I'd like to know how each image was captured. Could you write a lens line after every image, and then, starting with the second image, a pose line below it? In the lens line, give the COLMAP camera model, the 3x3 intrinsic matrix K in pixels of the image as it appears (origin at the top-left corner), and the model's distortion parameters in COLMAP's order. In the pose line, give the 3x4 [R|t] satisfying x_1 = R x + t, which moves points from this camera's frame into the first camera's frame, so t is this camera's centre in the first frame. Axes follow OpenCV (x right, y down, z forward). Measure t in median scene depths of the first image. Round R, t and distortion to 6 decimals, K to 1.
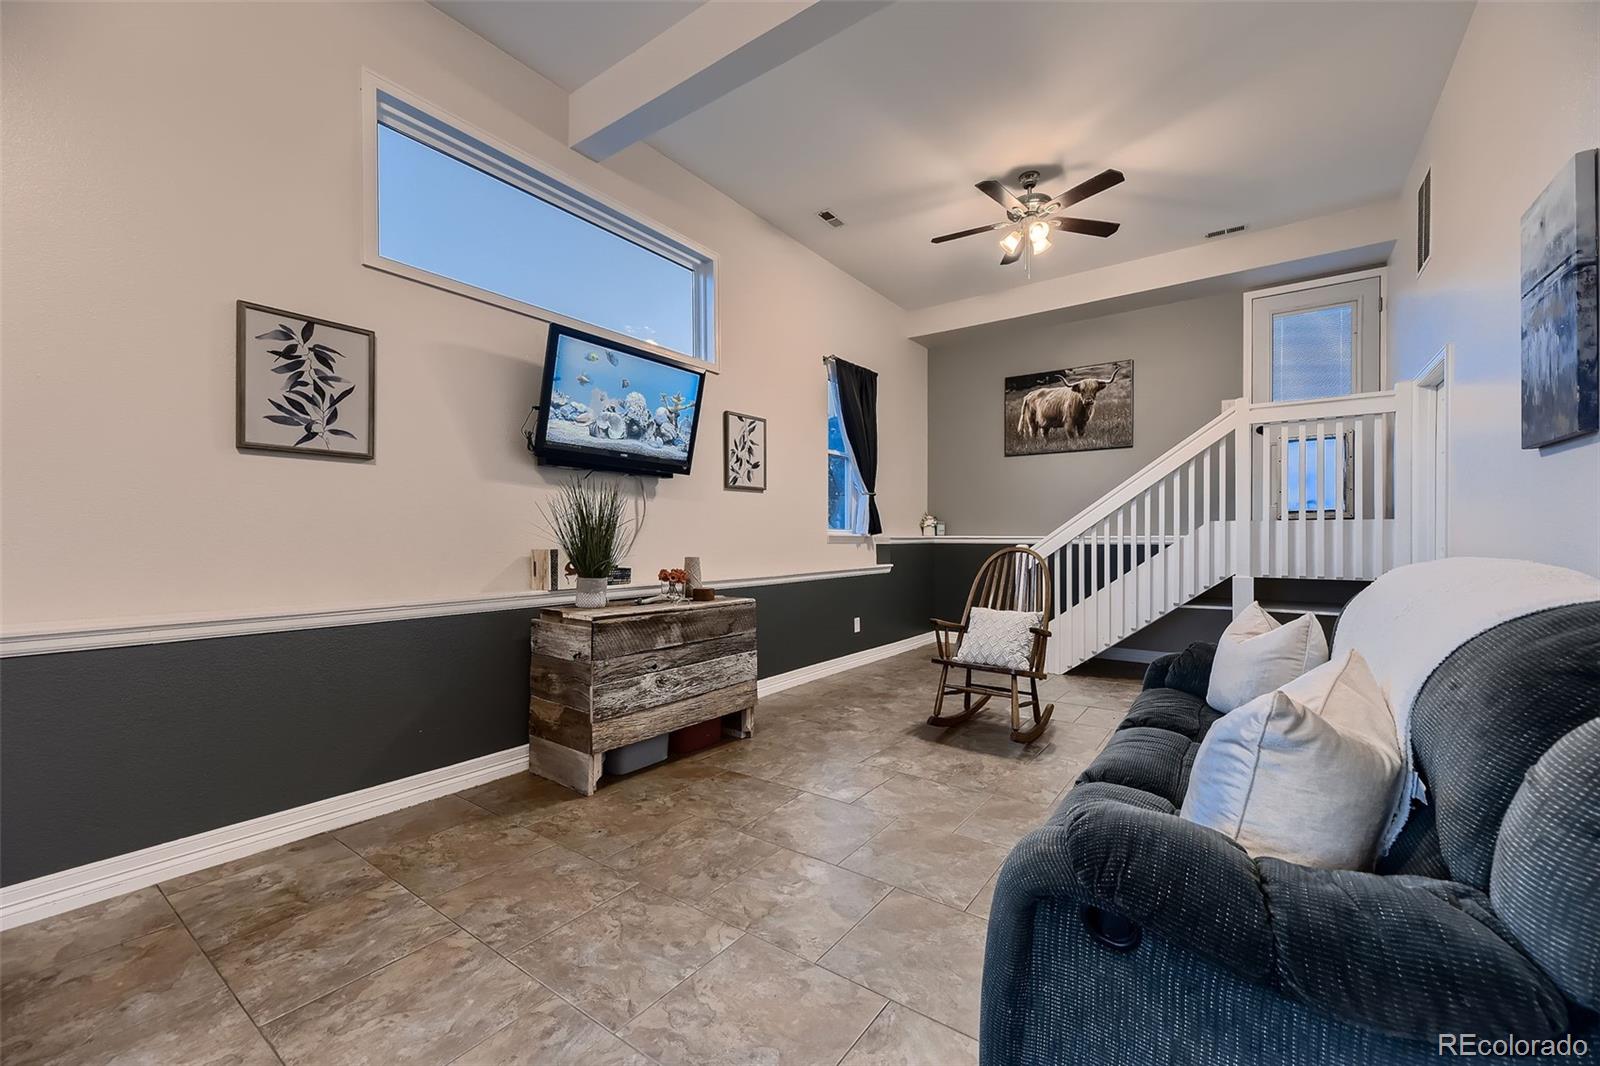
lens RADIAL K [[638.1, 0, 807.7], [0, 638.1, 537.2], [0, 0, 1]] dist [0.011164, -0.000067]
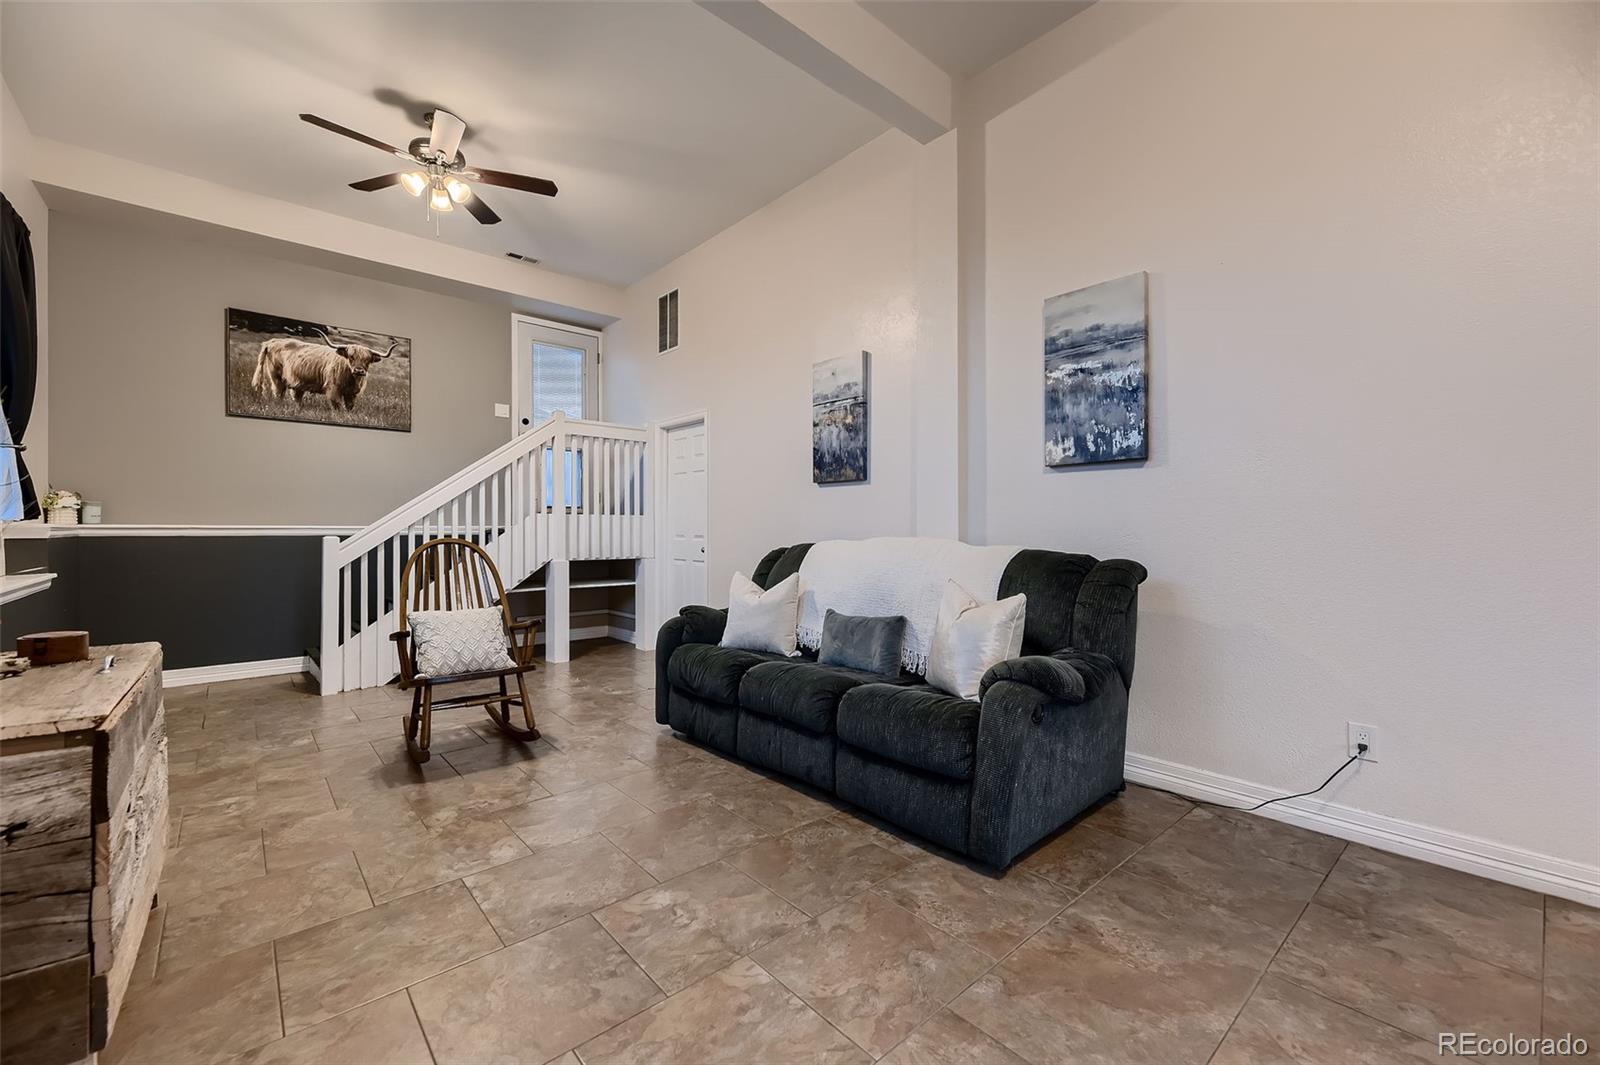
lens RADIAL K [[648.2, 0, 809.1], [0, 648.2, 524.8], [0, 0, 1]] dist [0.015337, -0.000137]
pose [[0.226770, 0.006780, 0.973925, -0.348176], [-0.001908, 0.999977, -0.006518, 0.001512], [-0.973946, -0.000380, 0.226778, 0.245569]]
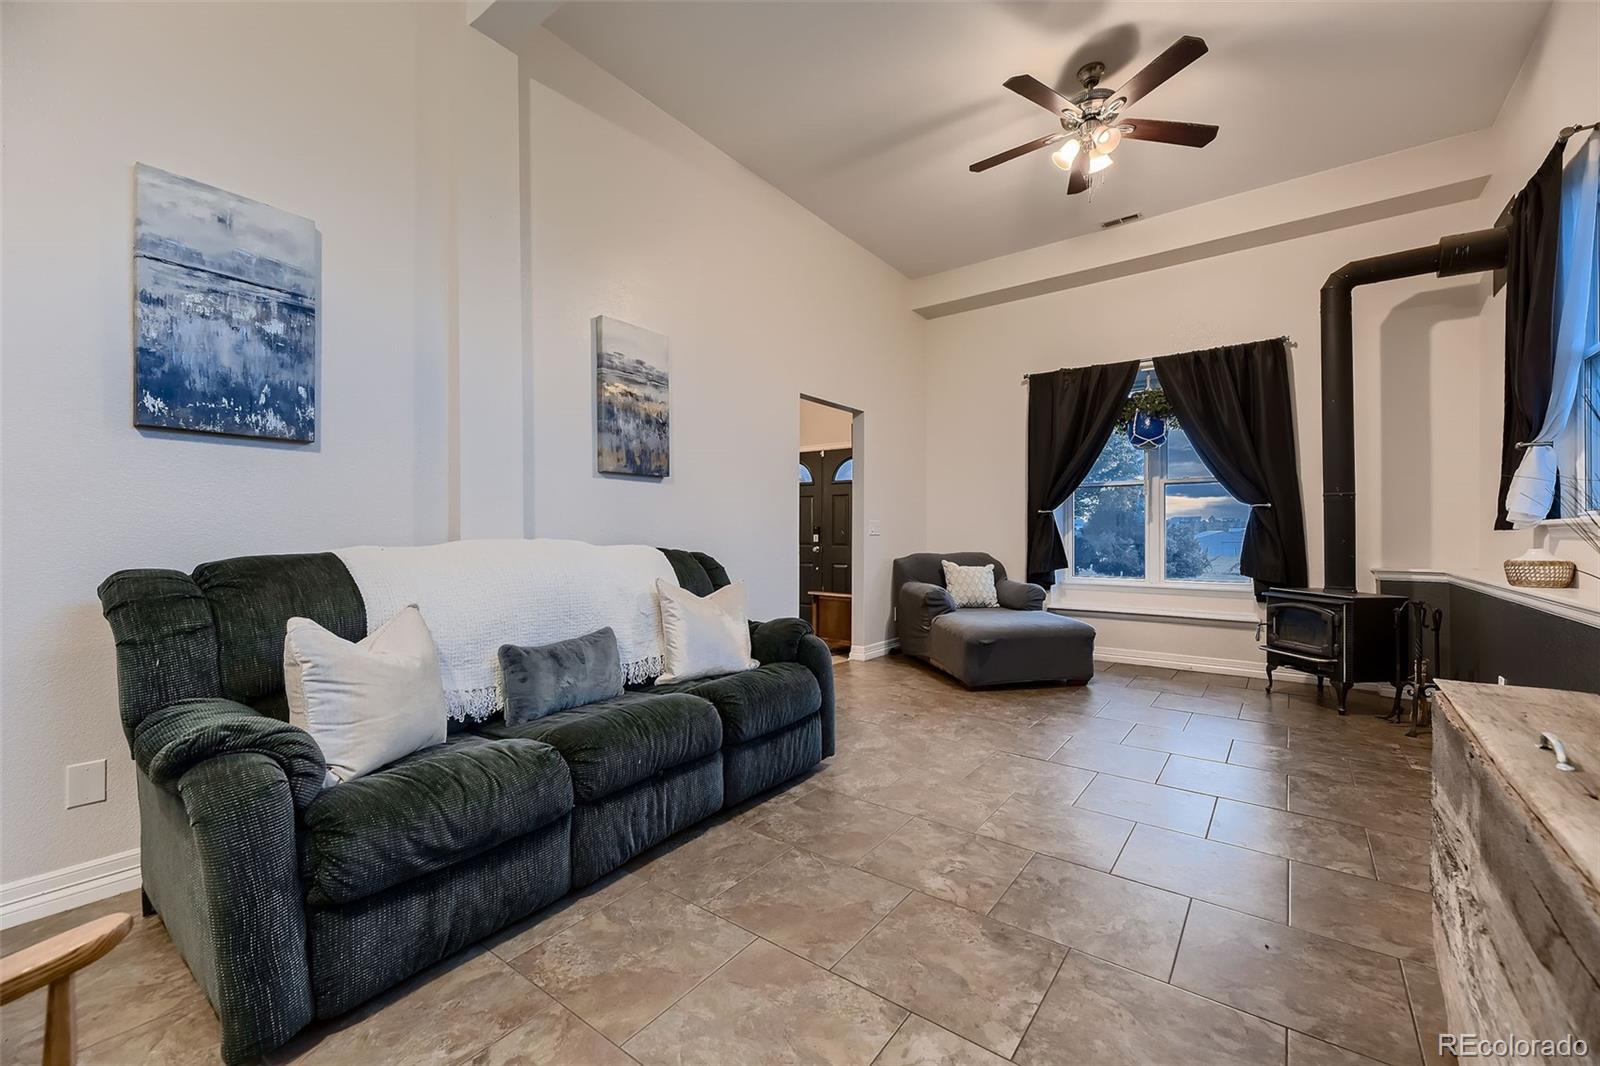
lens RADIAL K [[648.2, 0, 809.1], [0, 648.2, 525.3], [0, 0, 1]] dist [0.015337, -0.000137]
pose [[-0.999834, 0.001965, 0.018134, 0.073239], [0.001692, 0.999885, -0.015076, 0.007112], [-0.018161, -0.015043, -0.999722, 0.813304]]
